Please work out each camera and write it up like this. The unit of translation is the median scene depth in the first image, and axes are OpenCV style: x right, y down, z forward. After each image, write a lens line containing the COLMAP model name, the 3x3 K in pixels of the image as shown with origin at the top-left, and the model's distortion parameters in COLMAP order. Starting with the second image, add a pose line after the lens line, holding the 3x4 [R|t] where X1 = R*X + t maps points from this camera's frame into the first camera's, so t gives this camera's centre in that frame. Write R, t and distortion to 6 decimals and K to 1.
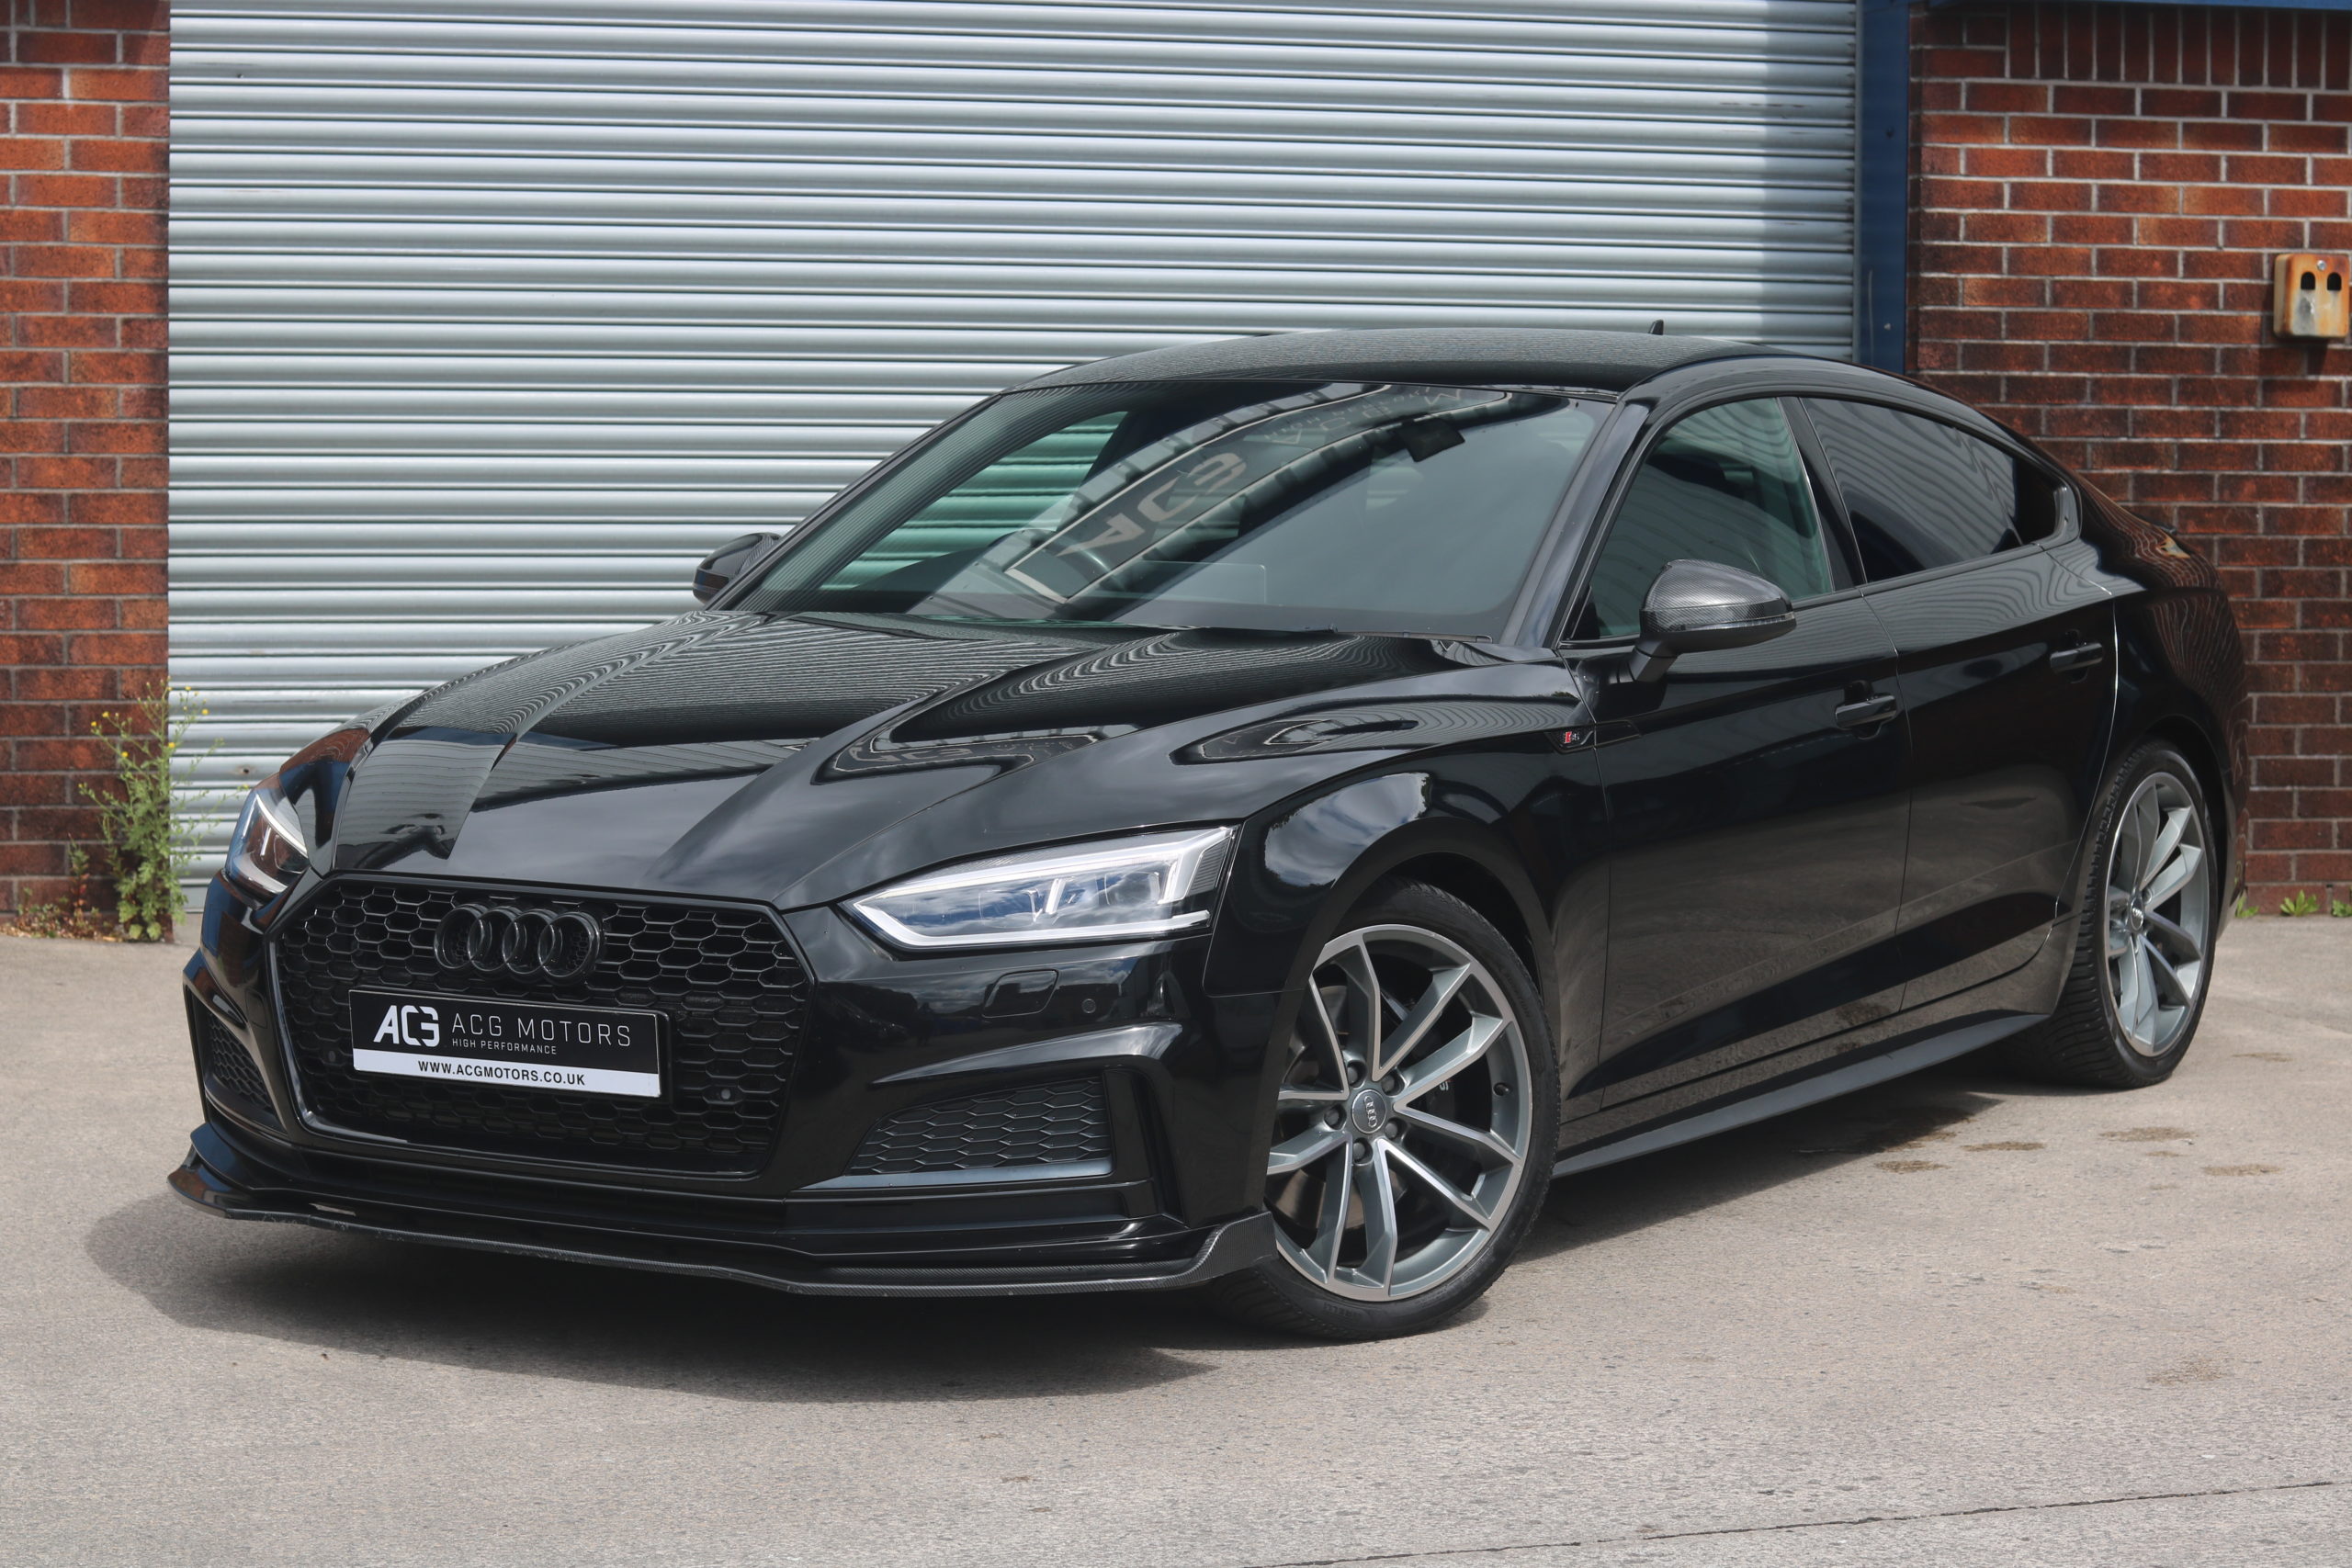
lens RADIAL K [[5478.5, 0, 1176.0], [0, 5478.5, 784.0], [0, 0, 1]] dist [-0.051368, -0.289703]
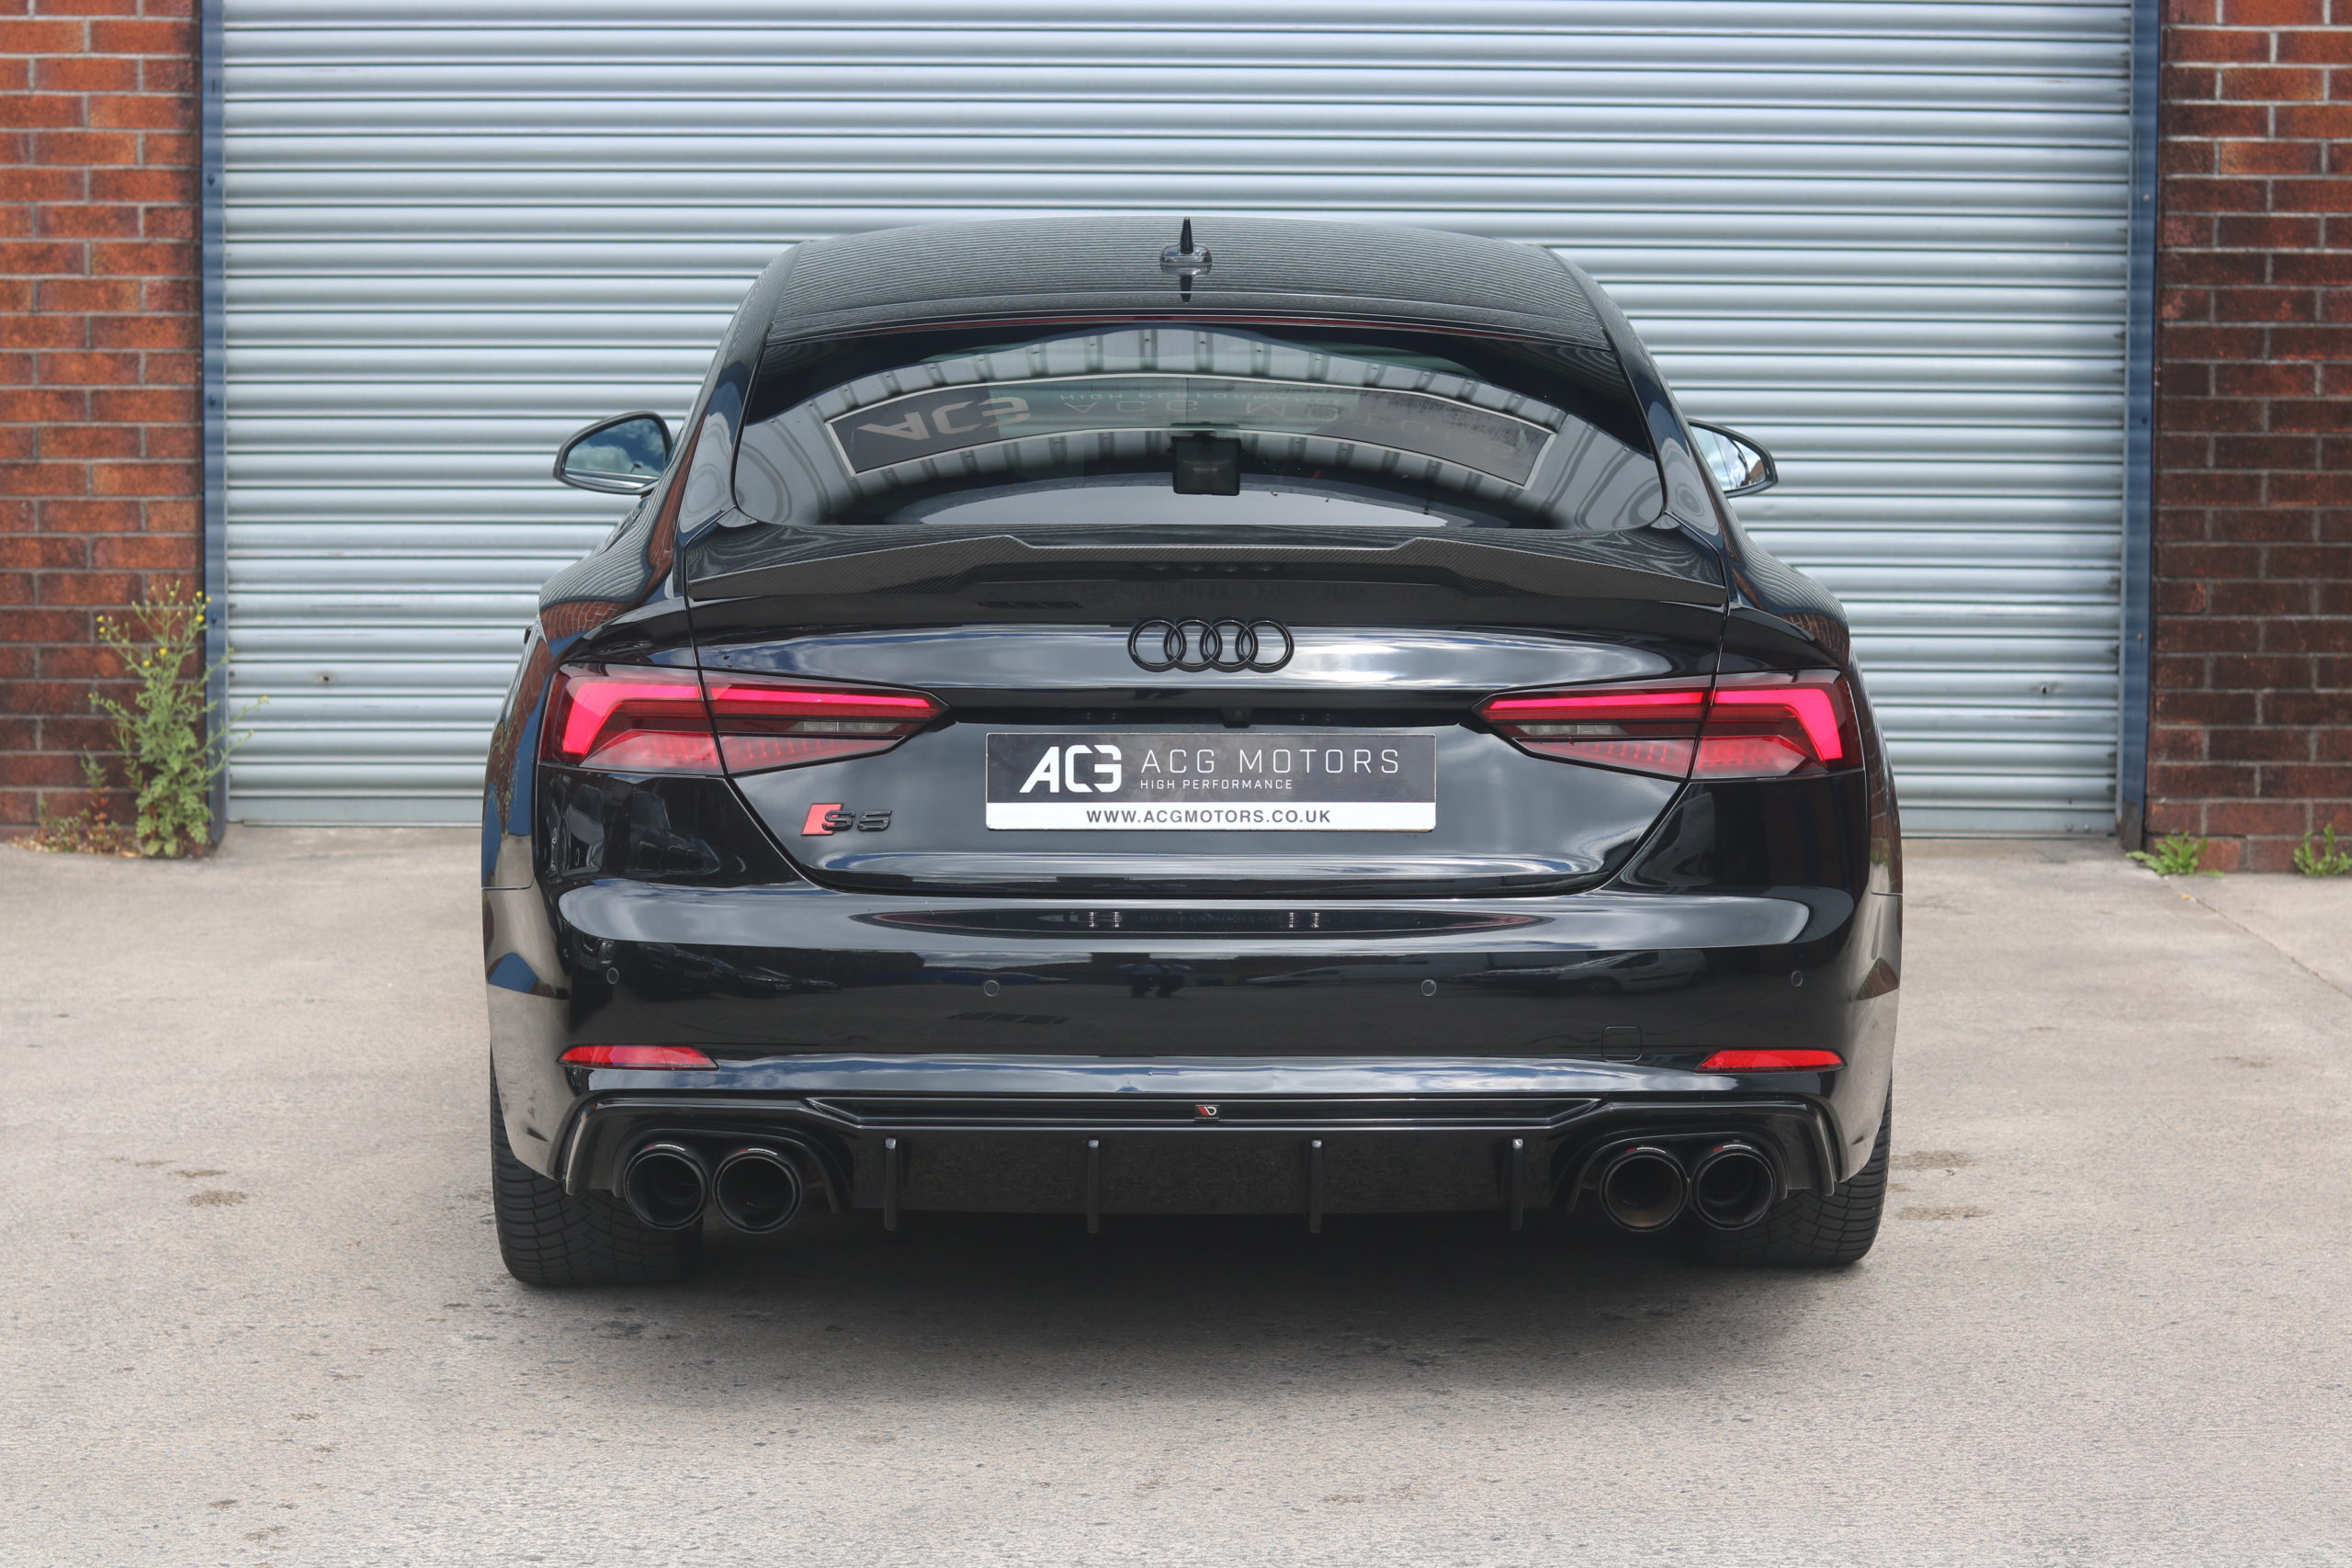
lens RADIAL K [[5478.5, 0, 1176.0], [0, 5478.5, 784.0], [0, 0, 1]] dist [-0.051368, -0.289703]
pose [[0.967203, 0.018830, -0.253306, 0.224093], [-0.012190, 0.999540, 0.027757, -0.012840], [0.253712, -0.023758, 0.966988, 0.117392]]
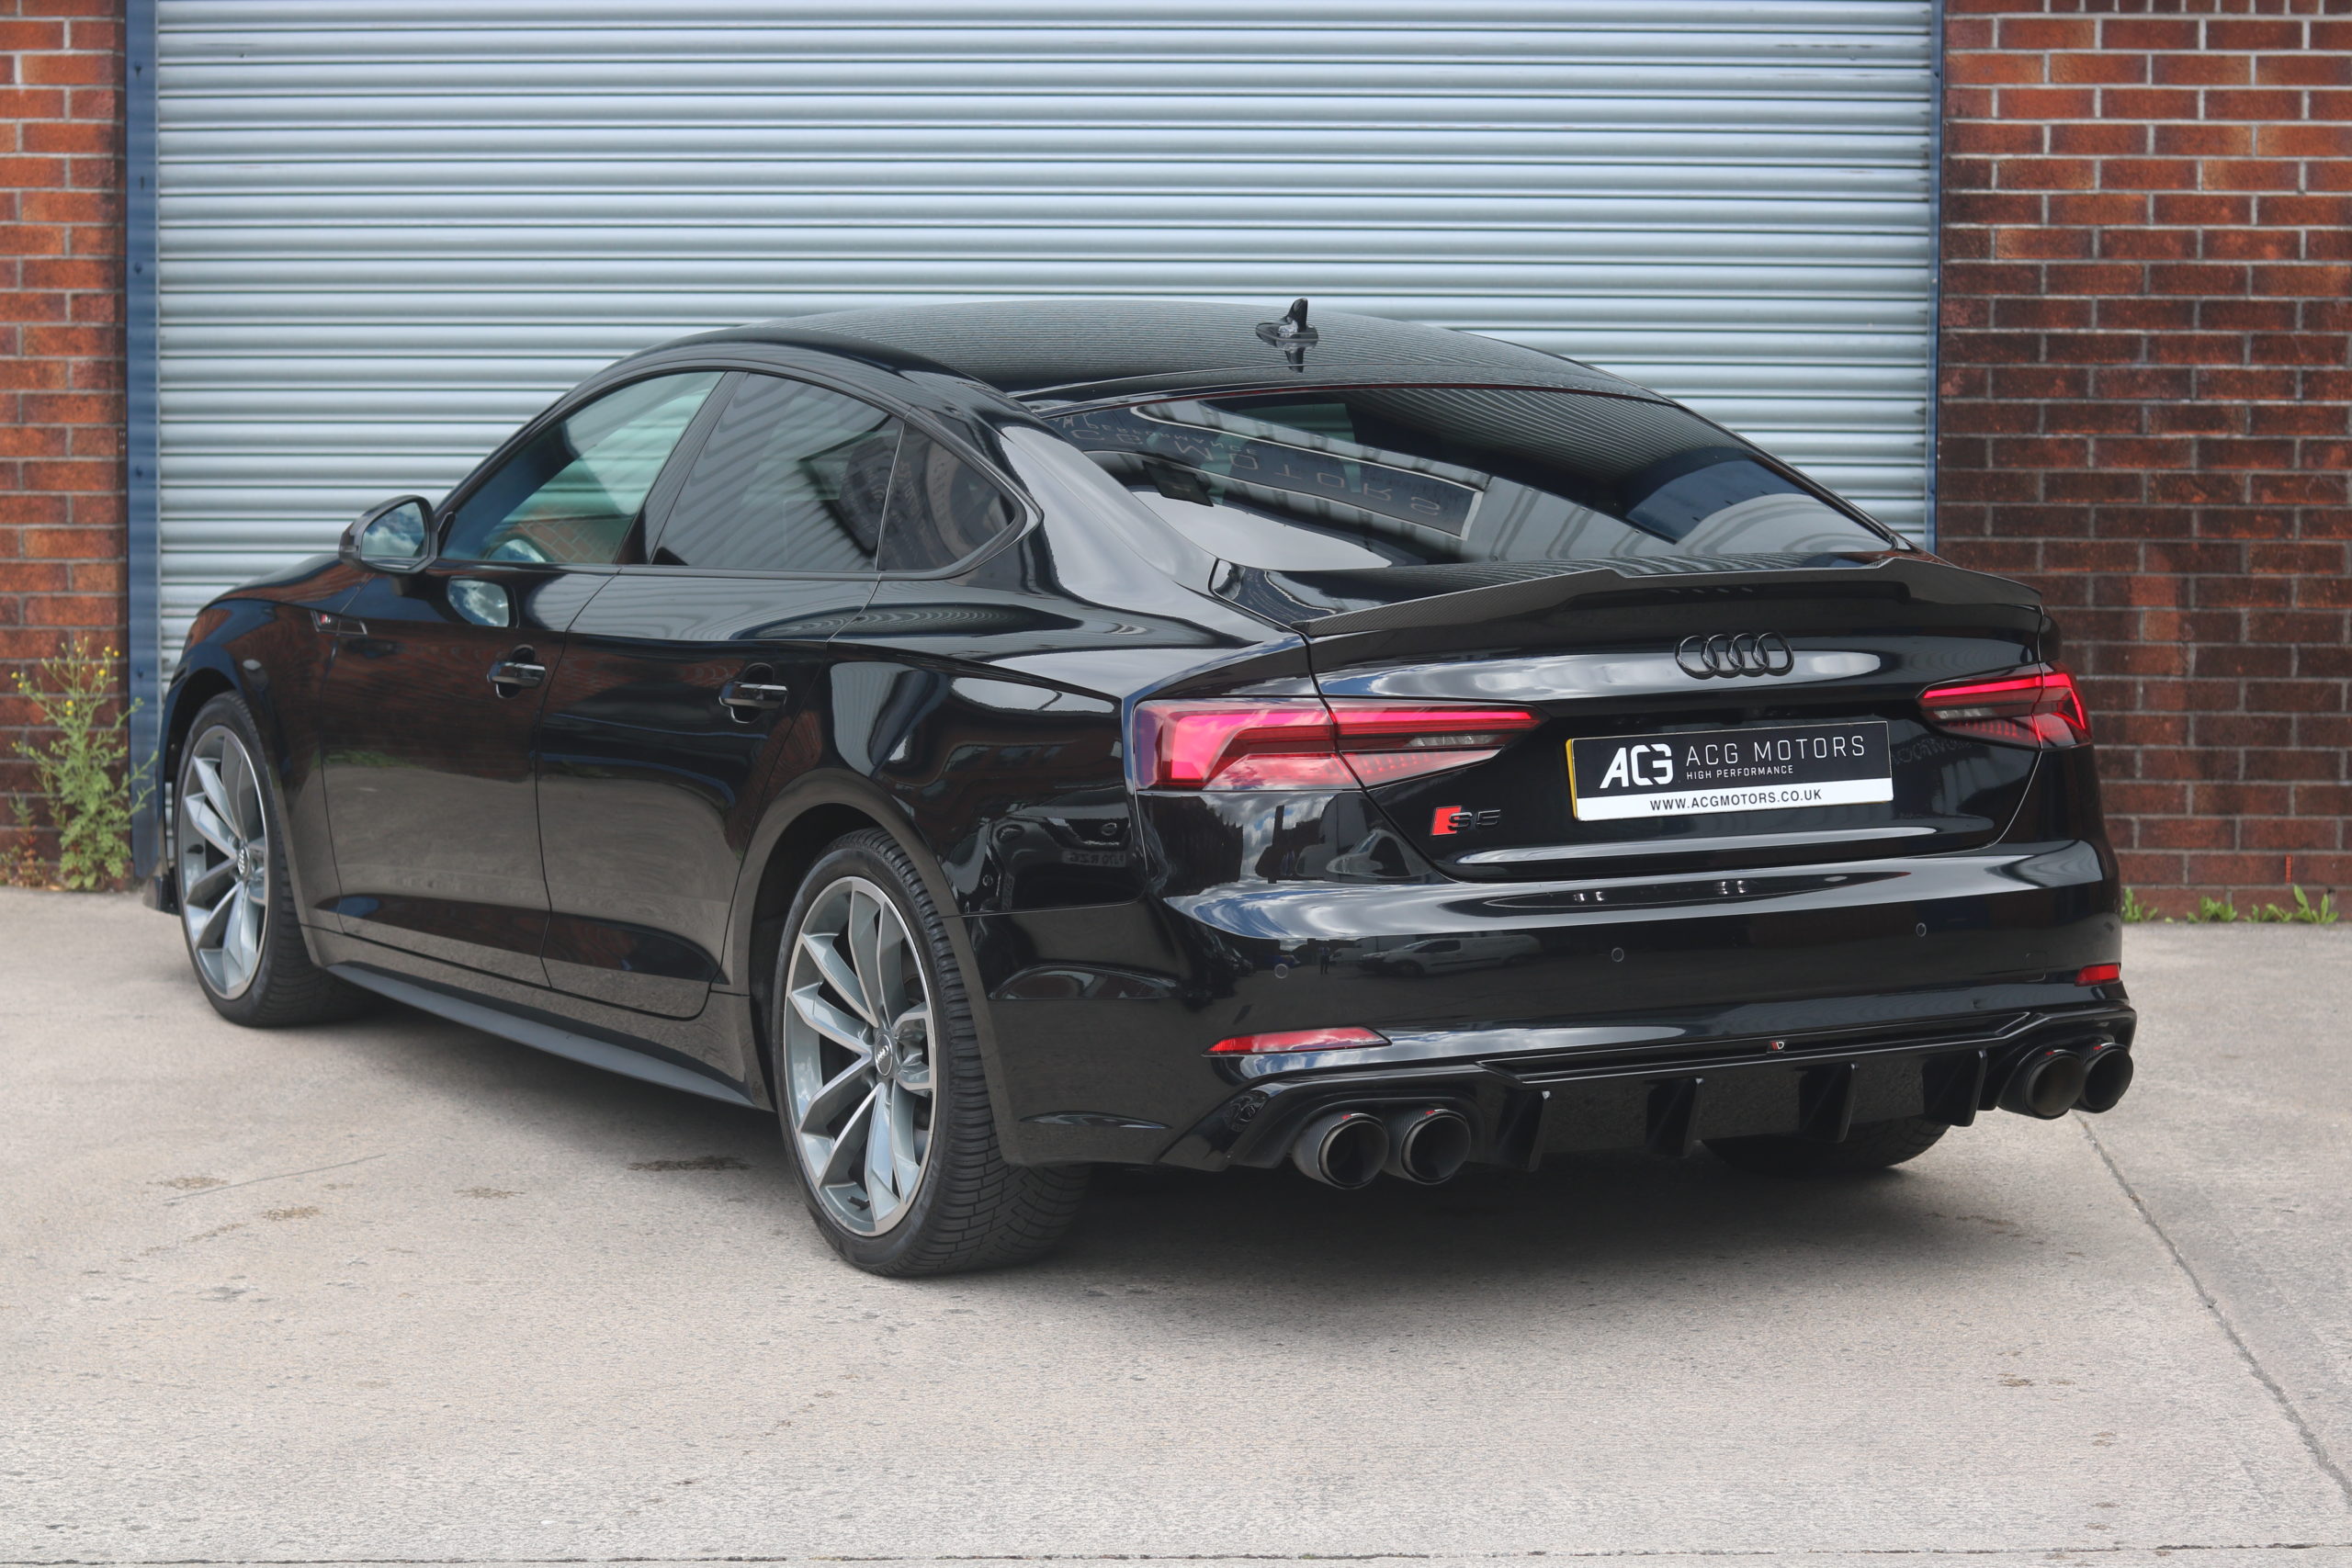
lens RADIAL K [[5478.5, 0, 1176.0], [0, 5478.5, 784.0], [0, 0, 1]] dist [-0.051368, -0.289703]
pose [[0.946521, 0.020095, -0.322015, 0.341305], [-0.016179, 0.999759, 0.014833, -0.010438], [0.322235, -0.008830, 0.946618, 0.079690]]
